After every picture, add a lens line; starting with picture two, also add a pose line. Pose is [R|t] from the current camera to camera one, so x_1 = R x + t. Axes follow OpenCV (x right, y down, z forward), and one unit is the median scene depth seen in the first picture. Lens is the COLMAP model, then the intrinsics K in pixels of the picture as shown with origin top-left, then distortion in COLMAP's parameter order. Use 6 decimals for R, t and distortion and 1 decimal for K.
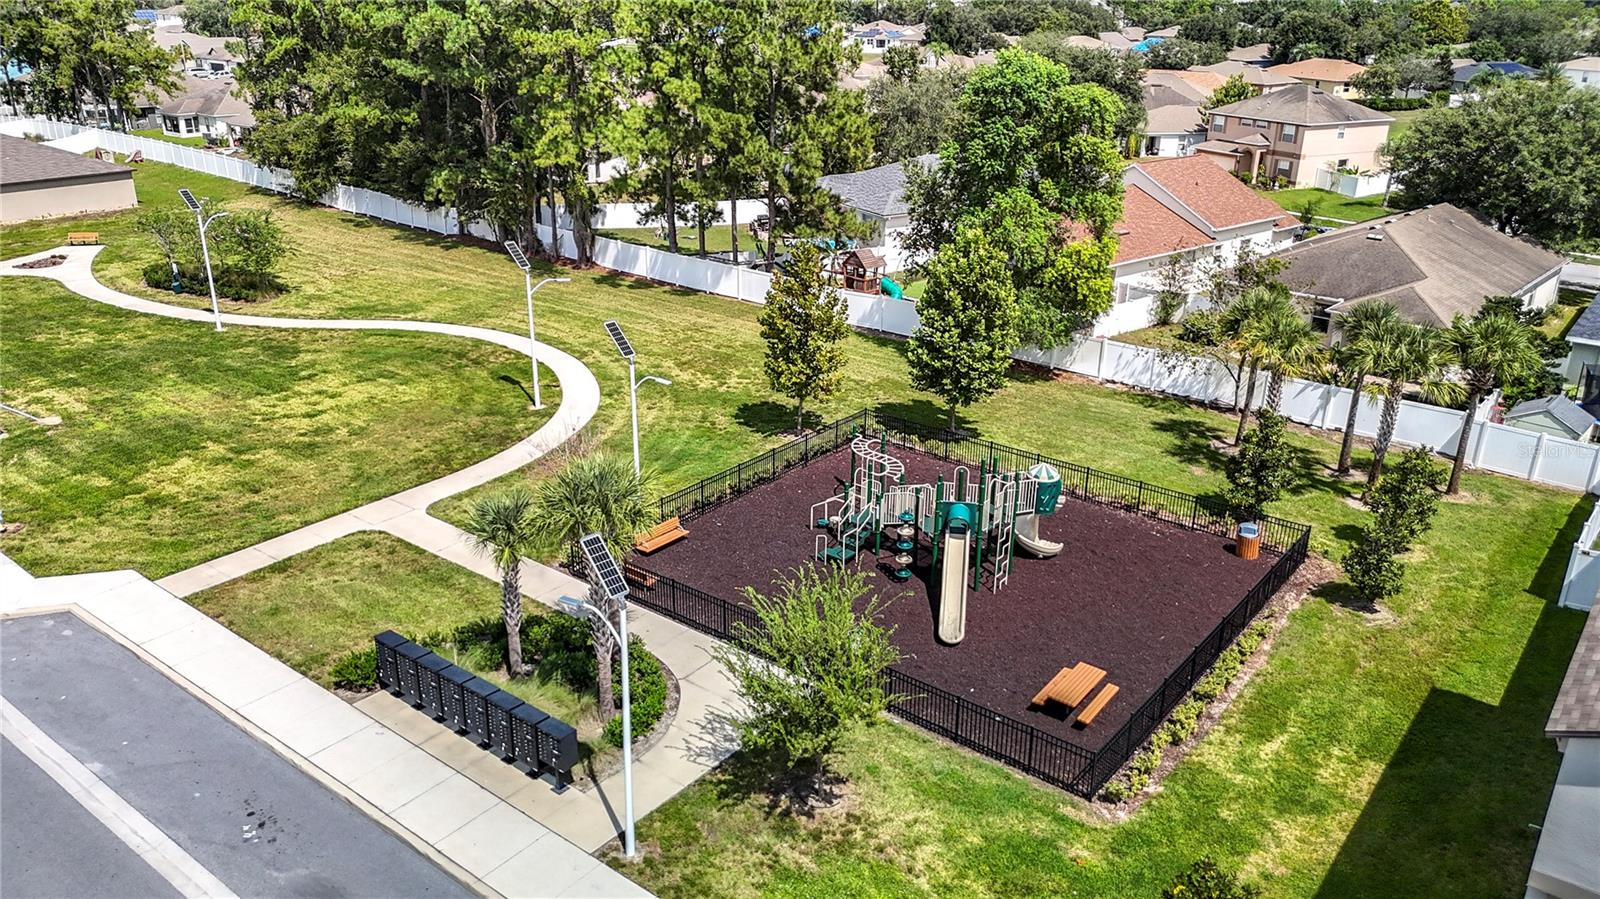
lens RADIAL K [[1193.6, 0, 800.0], [0, 1193.6, 449.5], [0, 0, 1]] dist [0.096551, -0.126074]
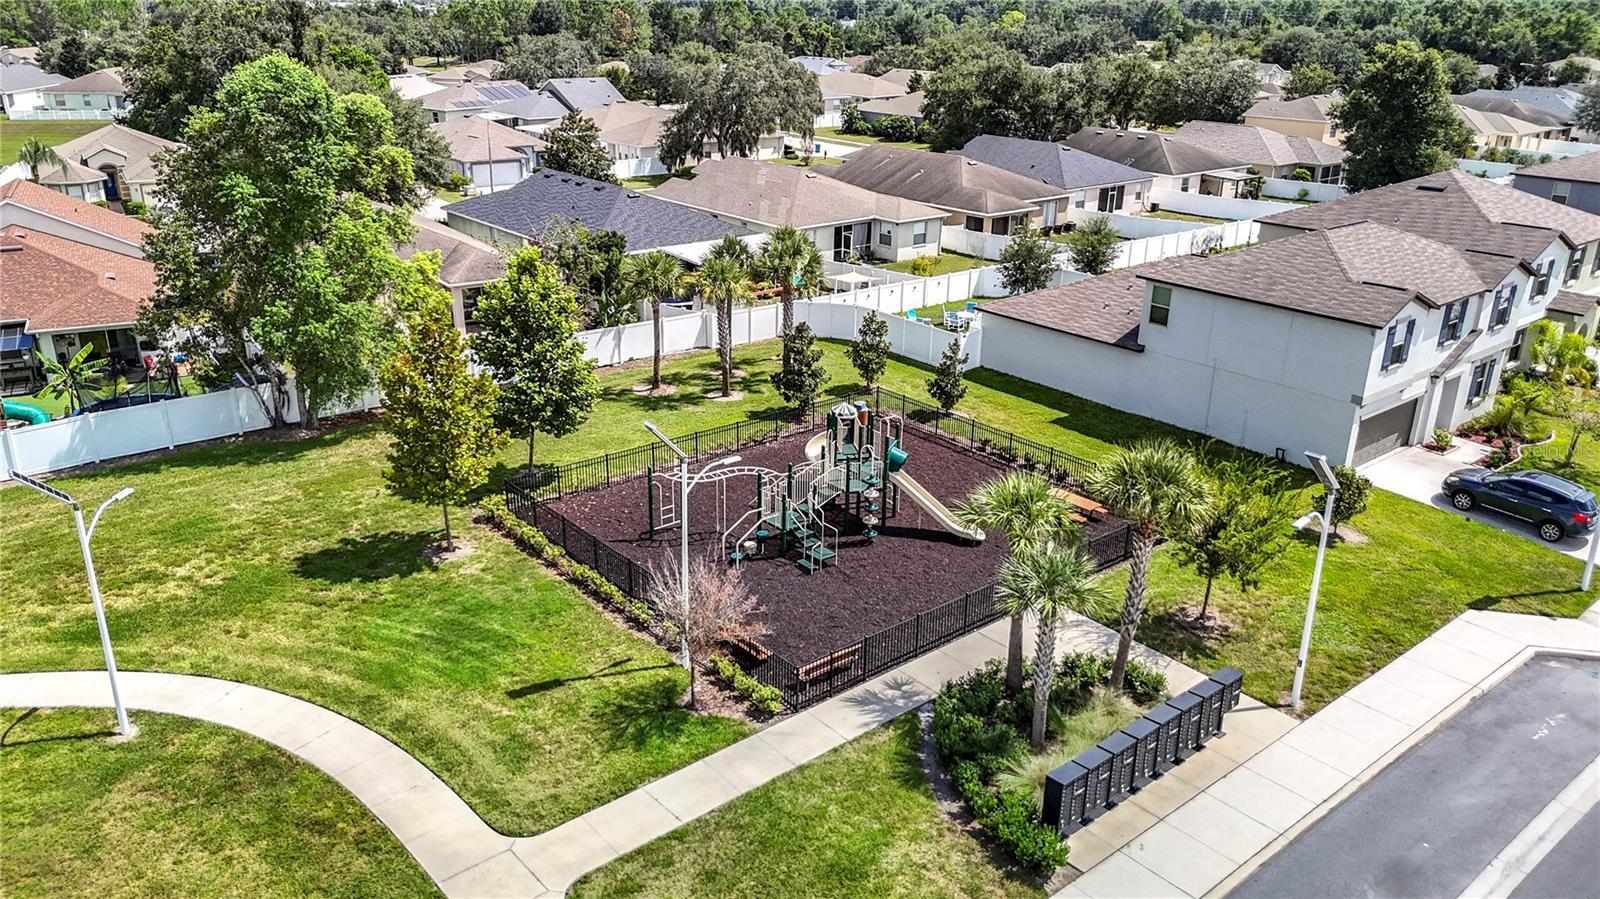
lens RADIAL K [[1193.6, 0, 800.0], [0, 1193.6, 449.5], [0, 0, 1]] dist [0.096551, -0.126074]
pose [[0.193204, -0.353409, 0.915300, -0.709574], [0.342258, 0.898554, 0.274699, -0.227213], [-0.919528, 0.260196, 0.294561, 0.577528]]
